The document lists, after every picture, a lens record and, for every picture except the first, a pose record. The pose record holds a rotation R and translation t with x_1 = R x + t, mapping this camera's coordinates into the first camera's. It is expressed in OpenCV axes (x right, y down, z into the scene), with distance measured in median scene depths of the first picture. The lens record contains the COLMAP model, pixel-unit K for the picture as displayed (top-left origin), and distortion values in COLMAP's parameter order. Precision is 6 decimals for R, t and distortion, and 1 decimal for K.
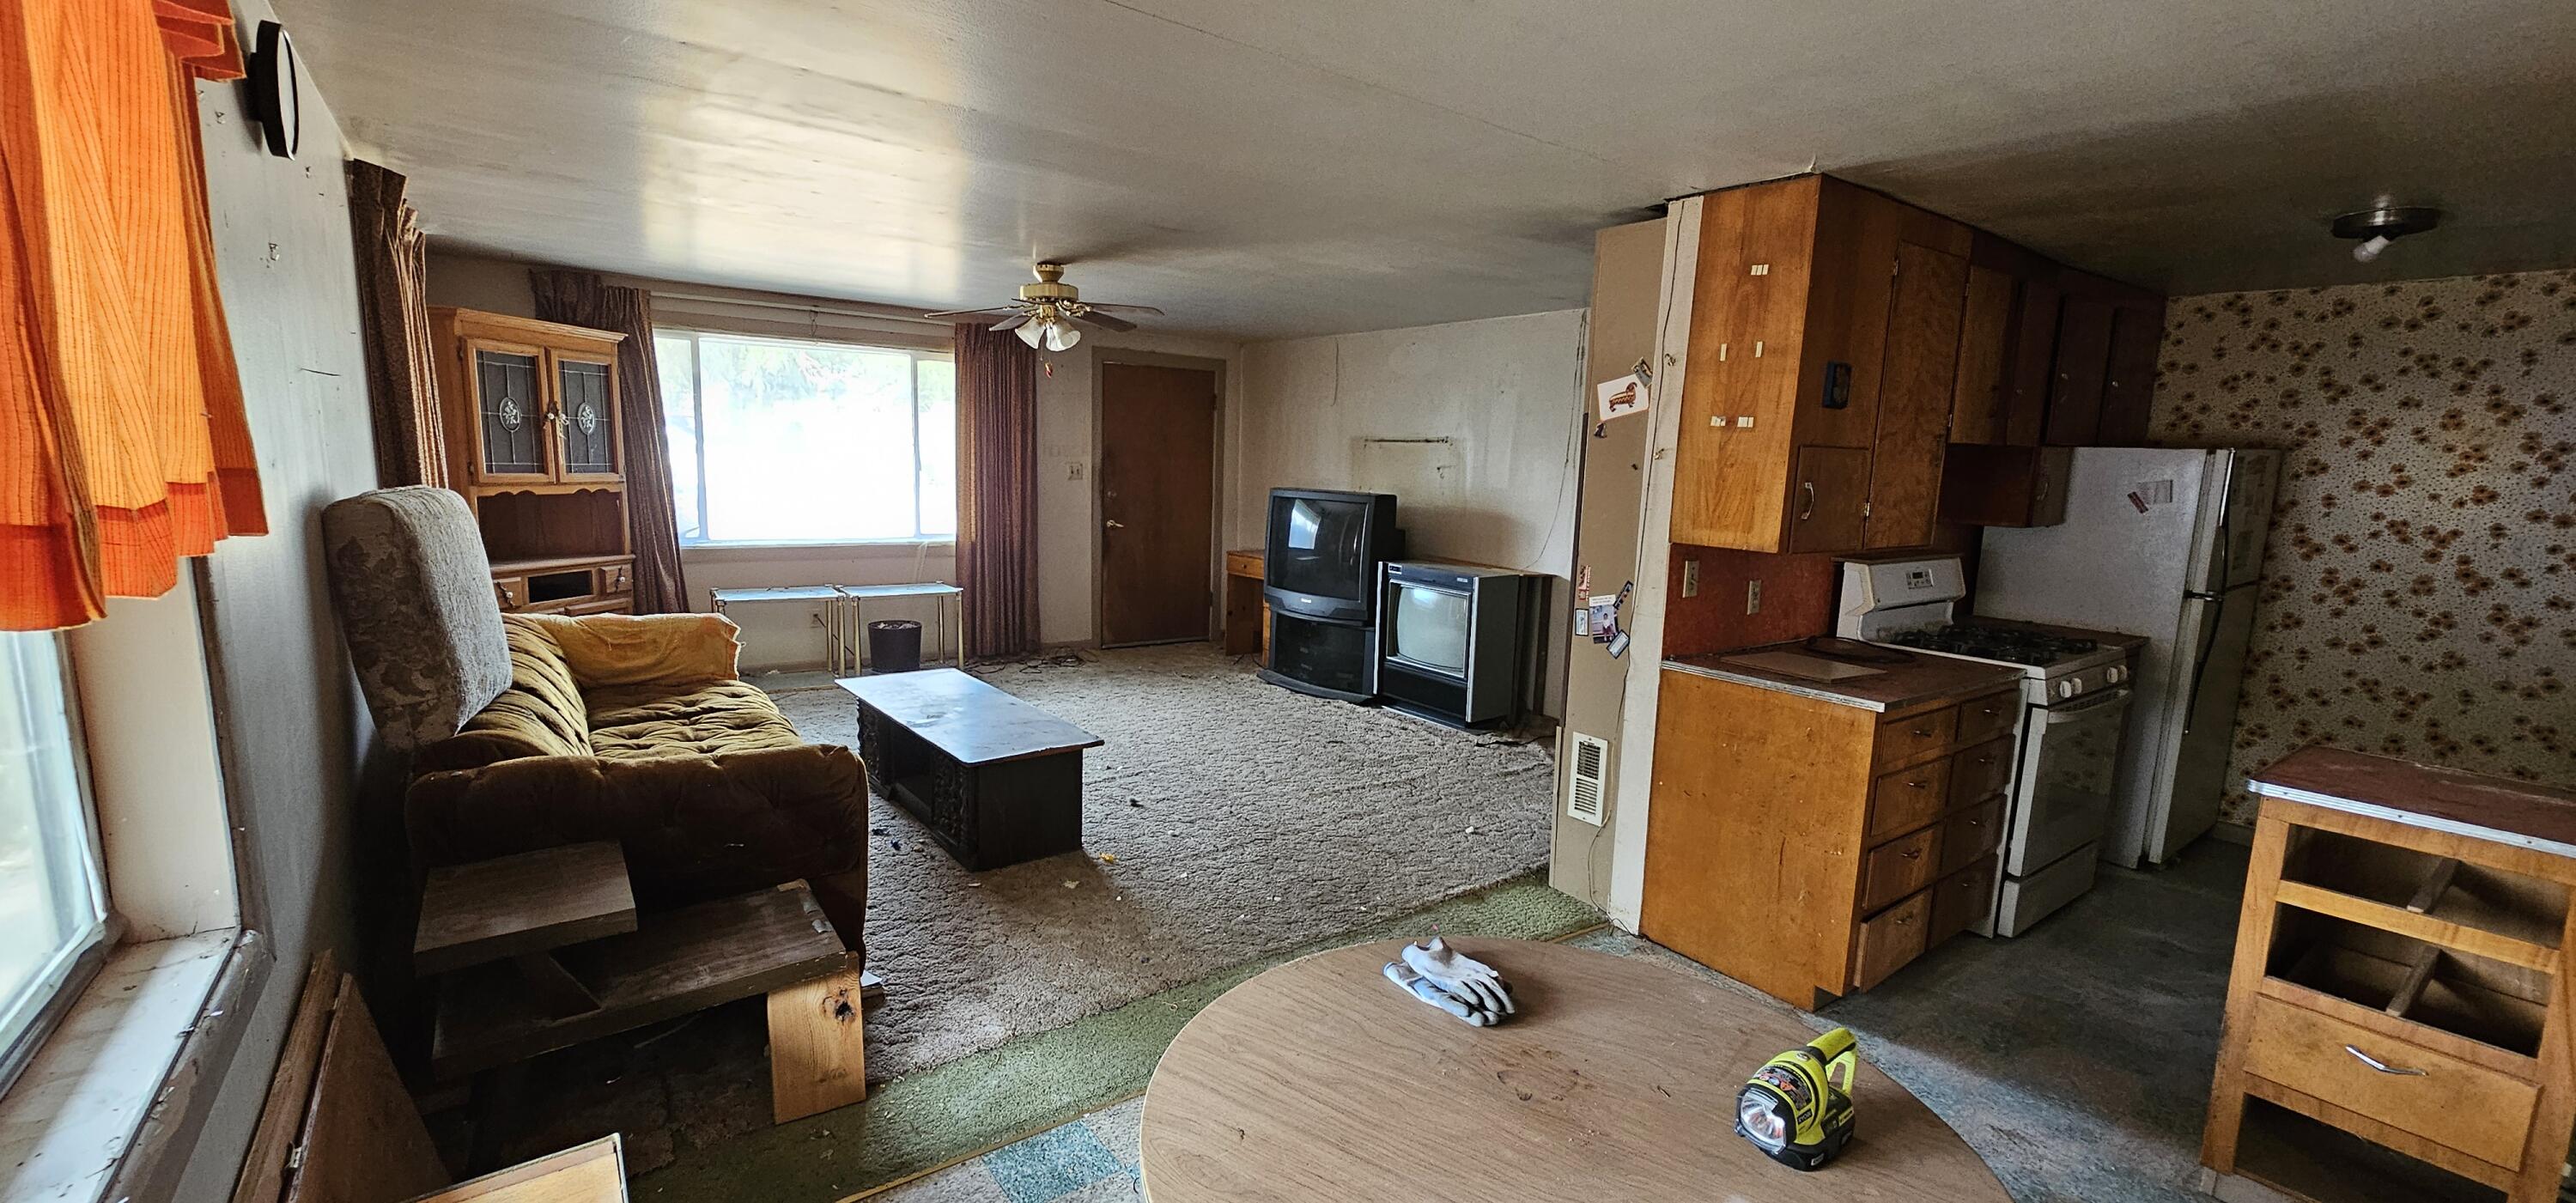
lens RADIAL K [[1050.2, 0, 1270.1], [0, 1050.2, 616.2], [0, 0, 1]] dist [0.001435, -0.000926]
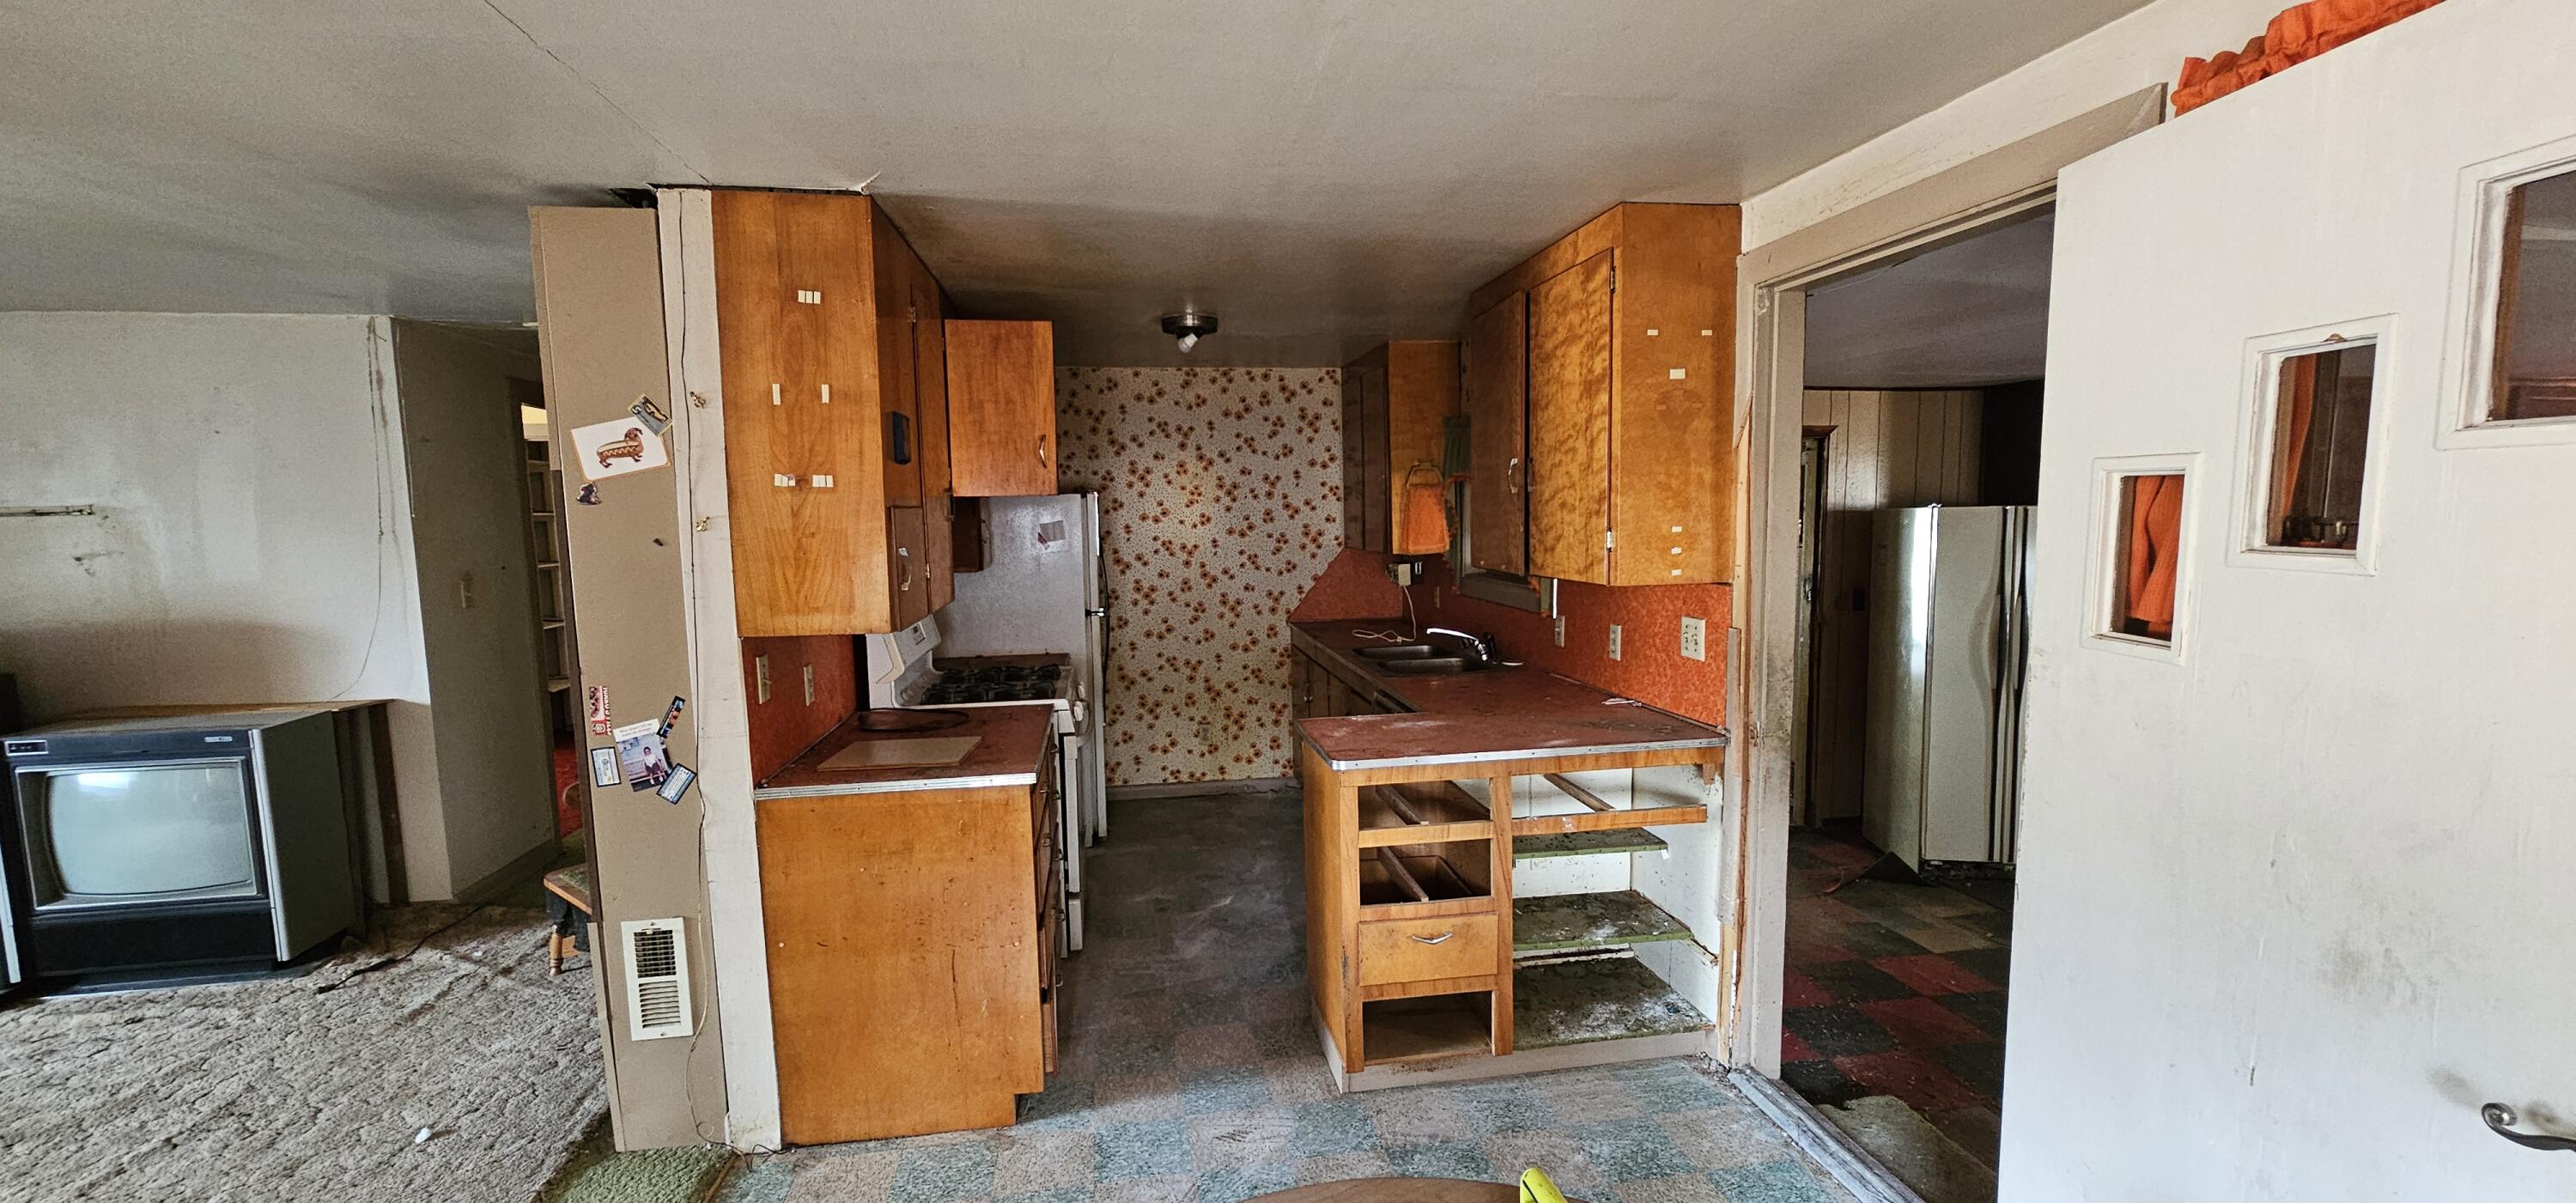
lens RADIAL K [[1050.2, 0, 1285.7], [0, 1050.2, 615.2], [0, 0, 1]] dist [0.001435, -0.000926]
pose [[0.449195, -0.132029, 0.883624, -0.105190], [0.168813, 0.983748, 0.061173, -0.060683], [-0.877340, 0.121688, 0.464183, 0.270021]]
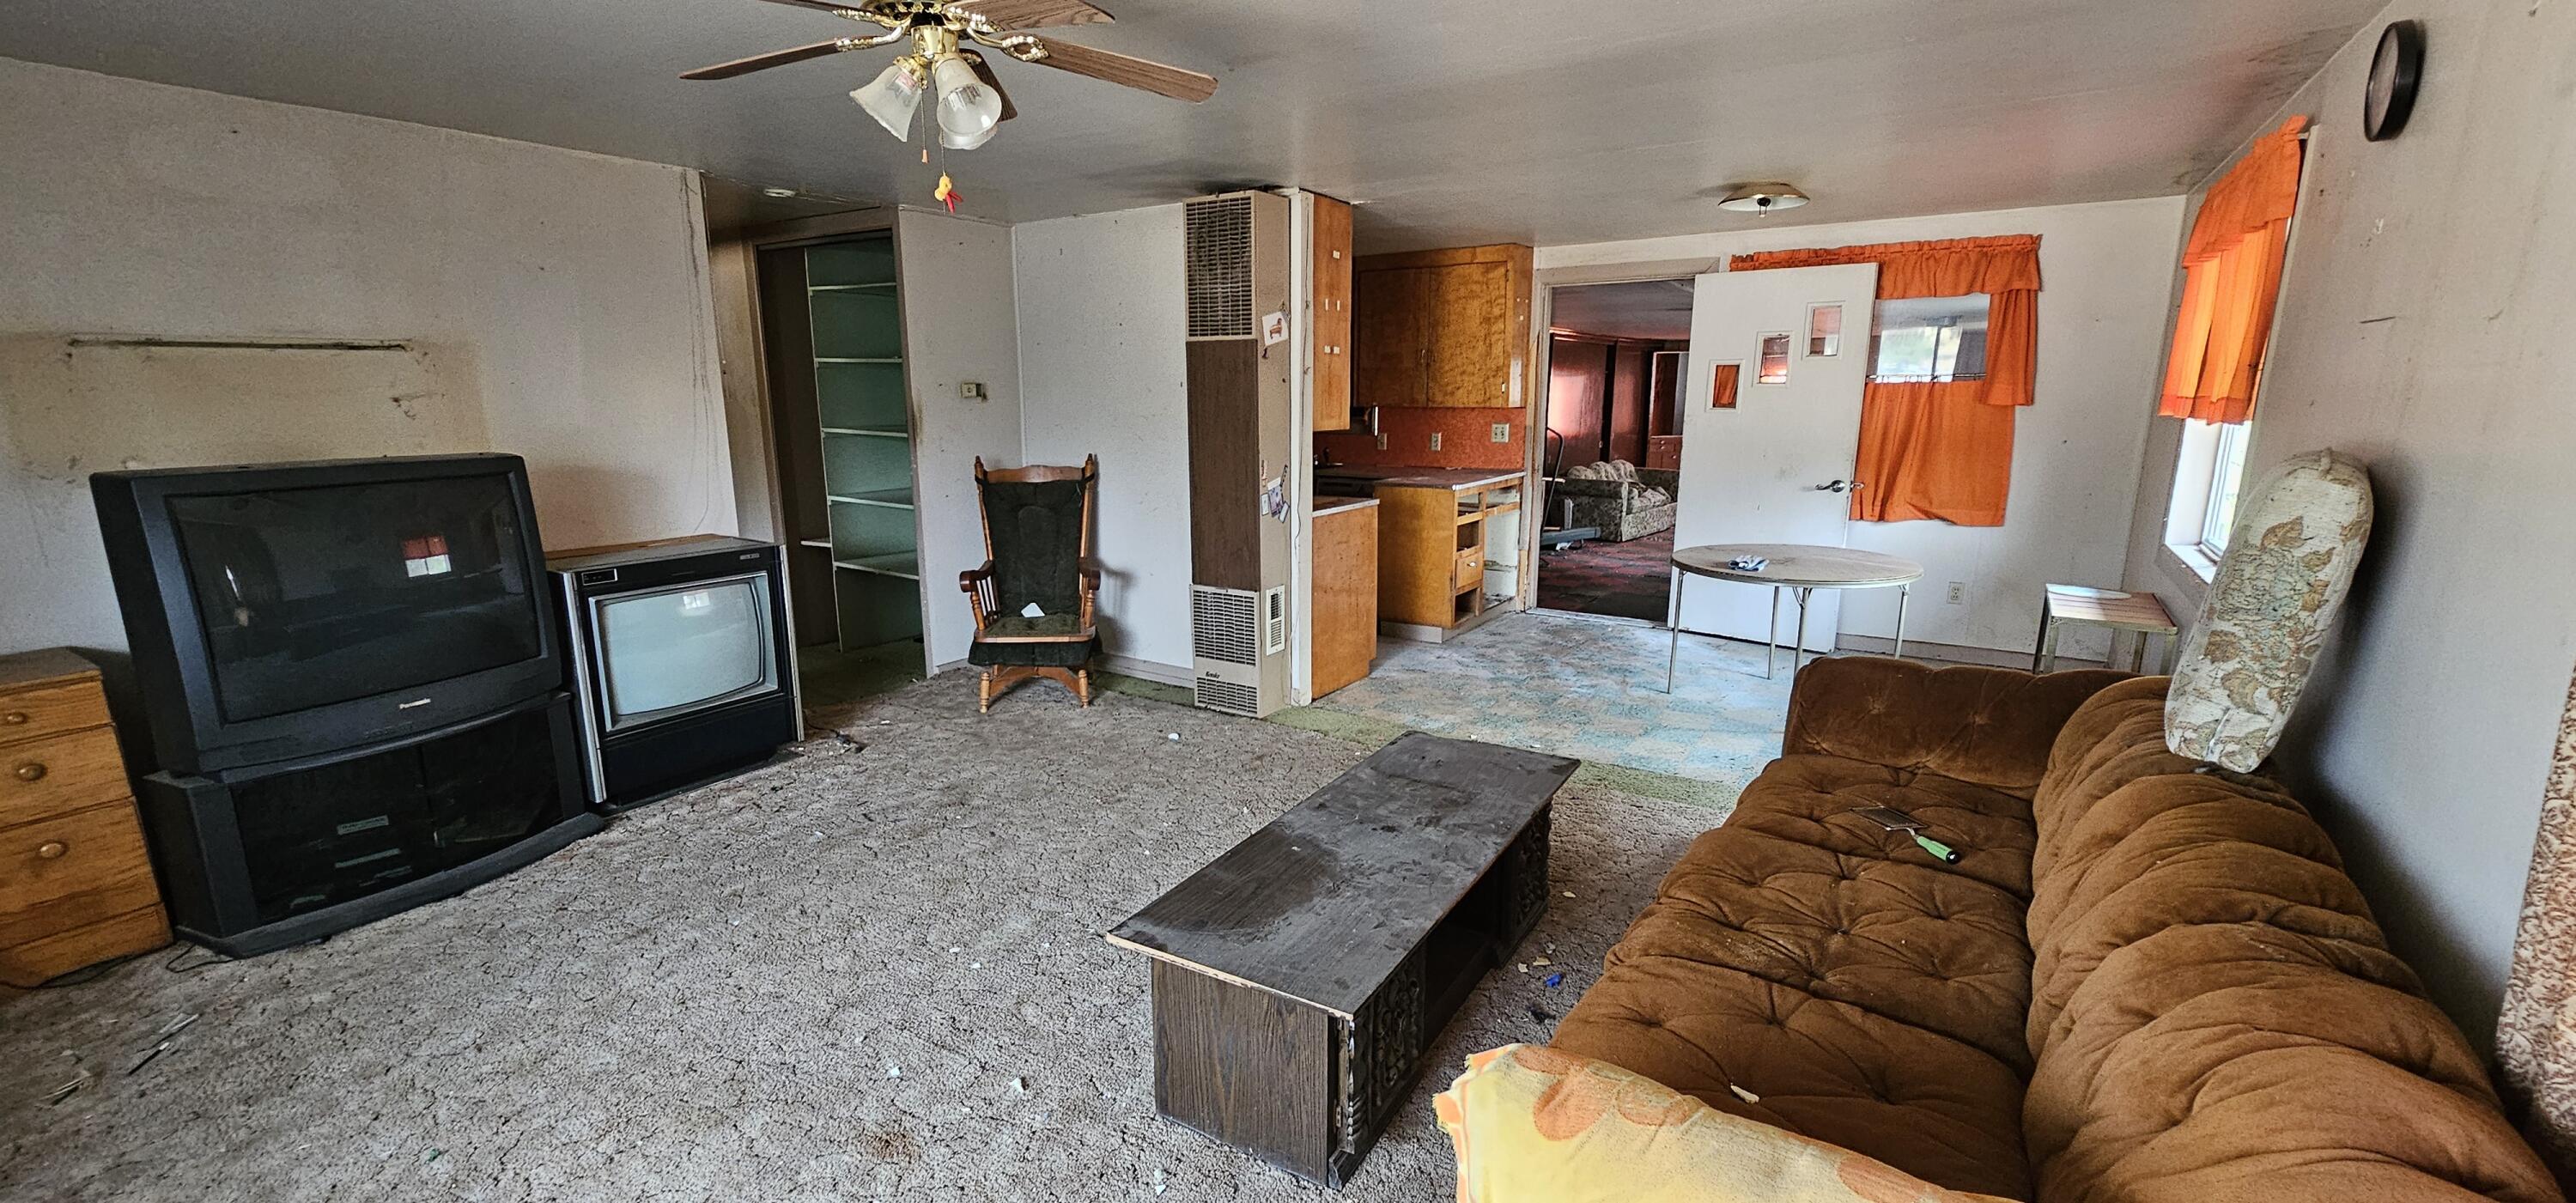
lens RADIAL K [[1050.2, 0, 1284.3], [0, 1050.2, 612.5], [0, 0, 1]] dist [0.001435, -0.000926]
pose [[-0.351669, -0.230094, 0.907406, -0.918943], [0.135784, 0.946533, 0.292639, -0.245113], [-0.926225, 0.226123, -0.301623, 1.412384]]
